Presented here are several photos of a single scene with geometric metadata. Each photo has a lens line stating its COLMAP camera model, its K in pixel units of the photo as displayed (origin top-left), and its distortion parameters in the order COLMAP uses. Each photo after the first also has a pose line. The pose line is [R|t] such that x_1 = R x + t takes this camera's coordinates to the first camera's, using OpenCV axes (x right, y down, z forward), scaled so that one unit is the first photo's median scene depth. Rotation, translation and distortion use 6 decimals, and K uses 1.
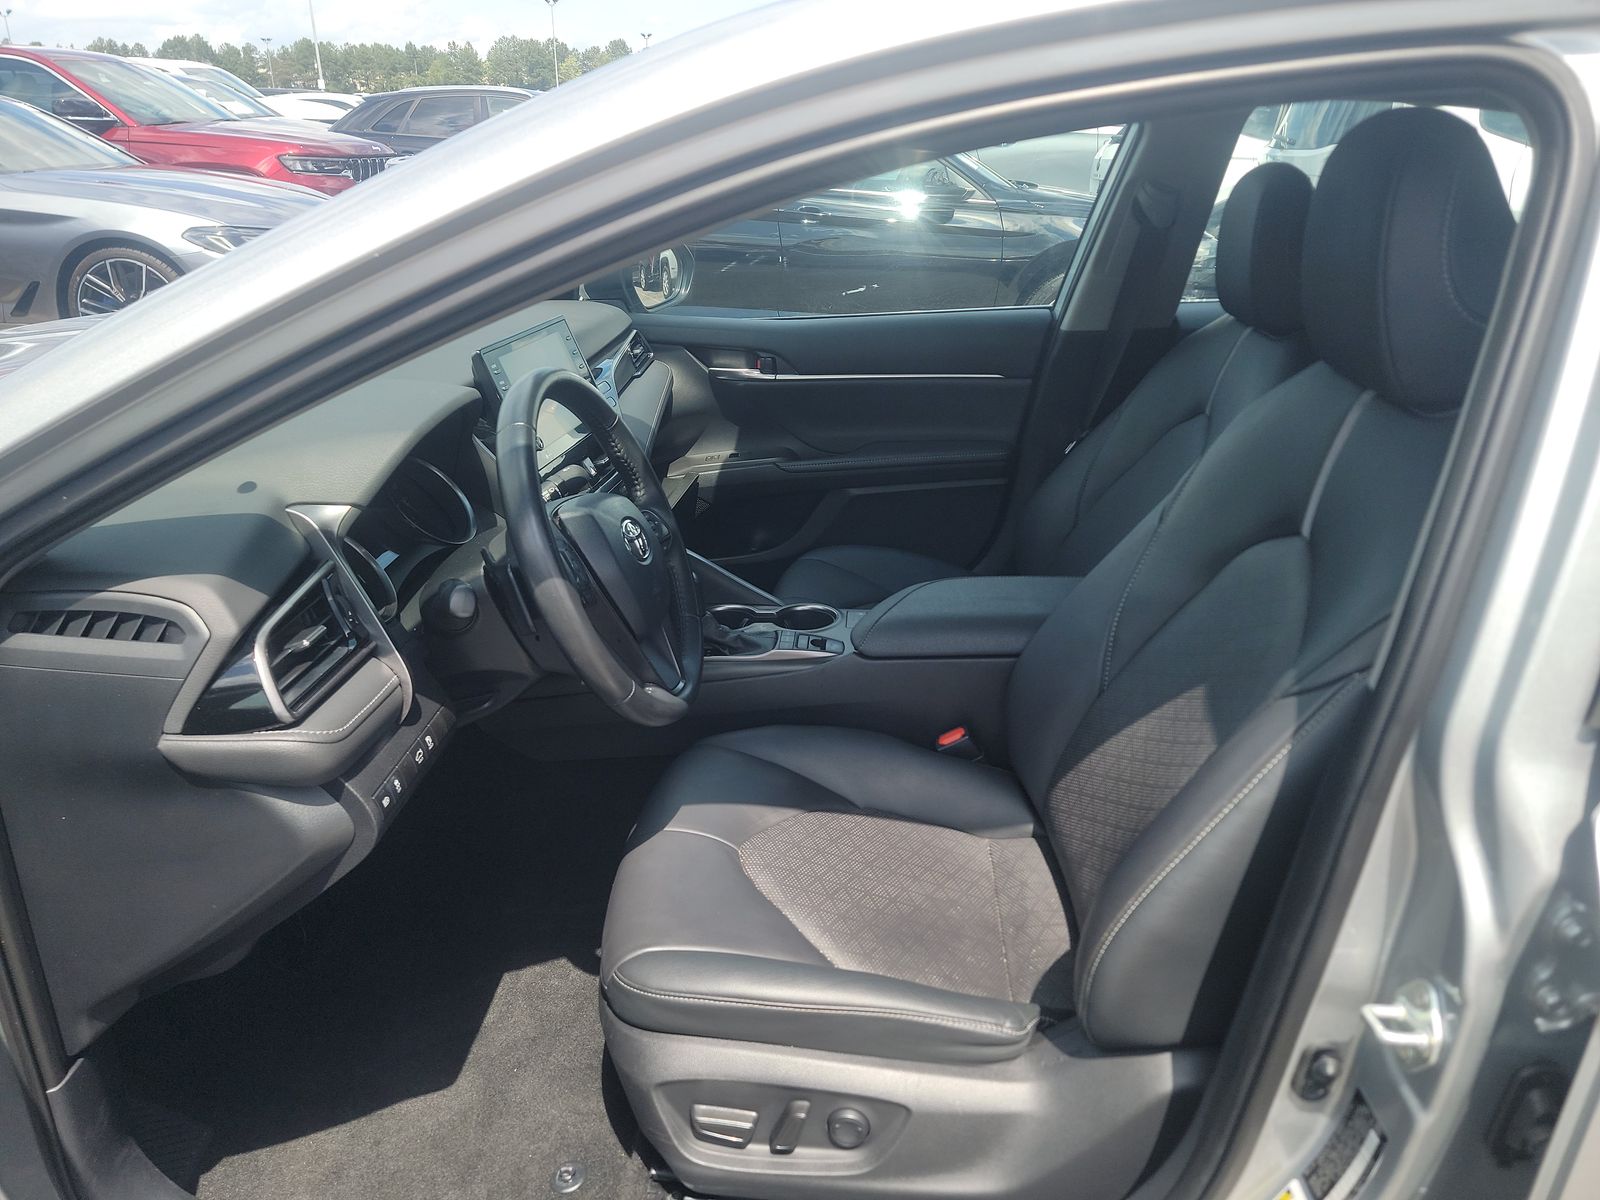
lens RADIAL K [[1144.8, 0, 799.8], [0, 1144.8, 602.4], [0, 0, 1]] dist [0.041989, -0.045198]
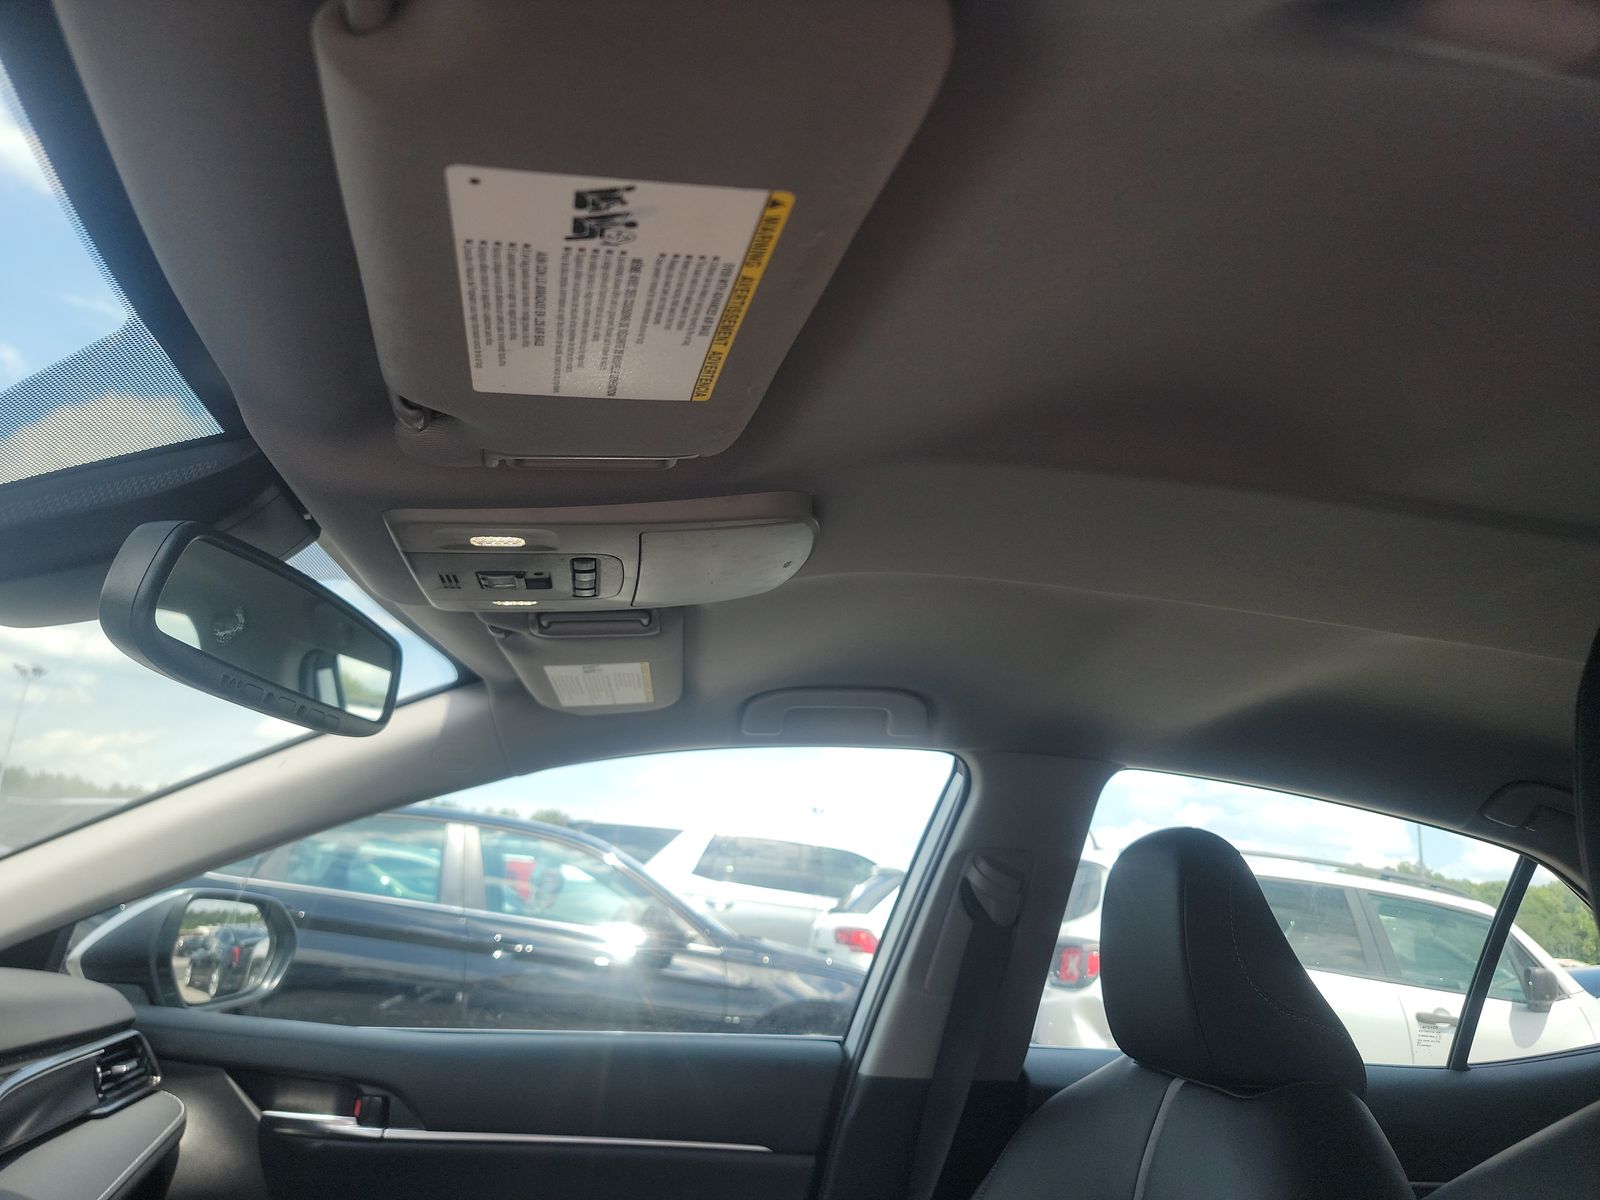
lens RADIAL K [[1144.8, 0, 797.5], [0, 1144.8, 602.6], [0, 0, 1]] dist [0.041989, -0.045198]
pose [[0.968805, 0.141260, 0.203626, 0.023646], [0.011270, 0.795687, -0.605604, -0.056119], [-0.247570, 0.589007, 0.769273, 0.349831]]
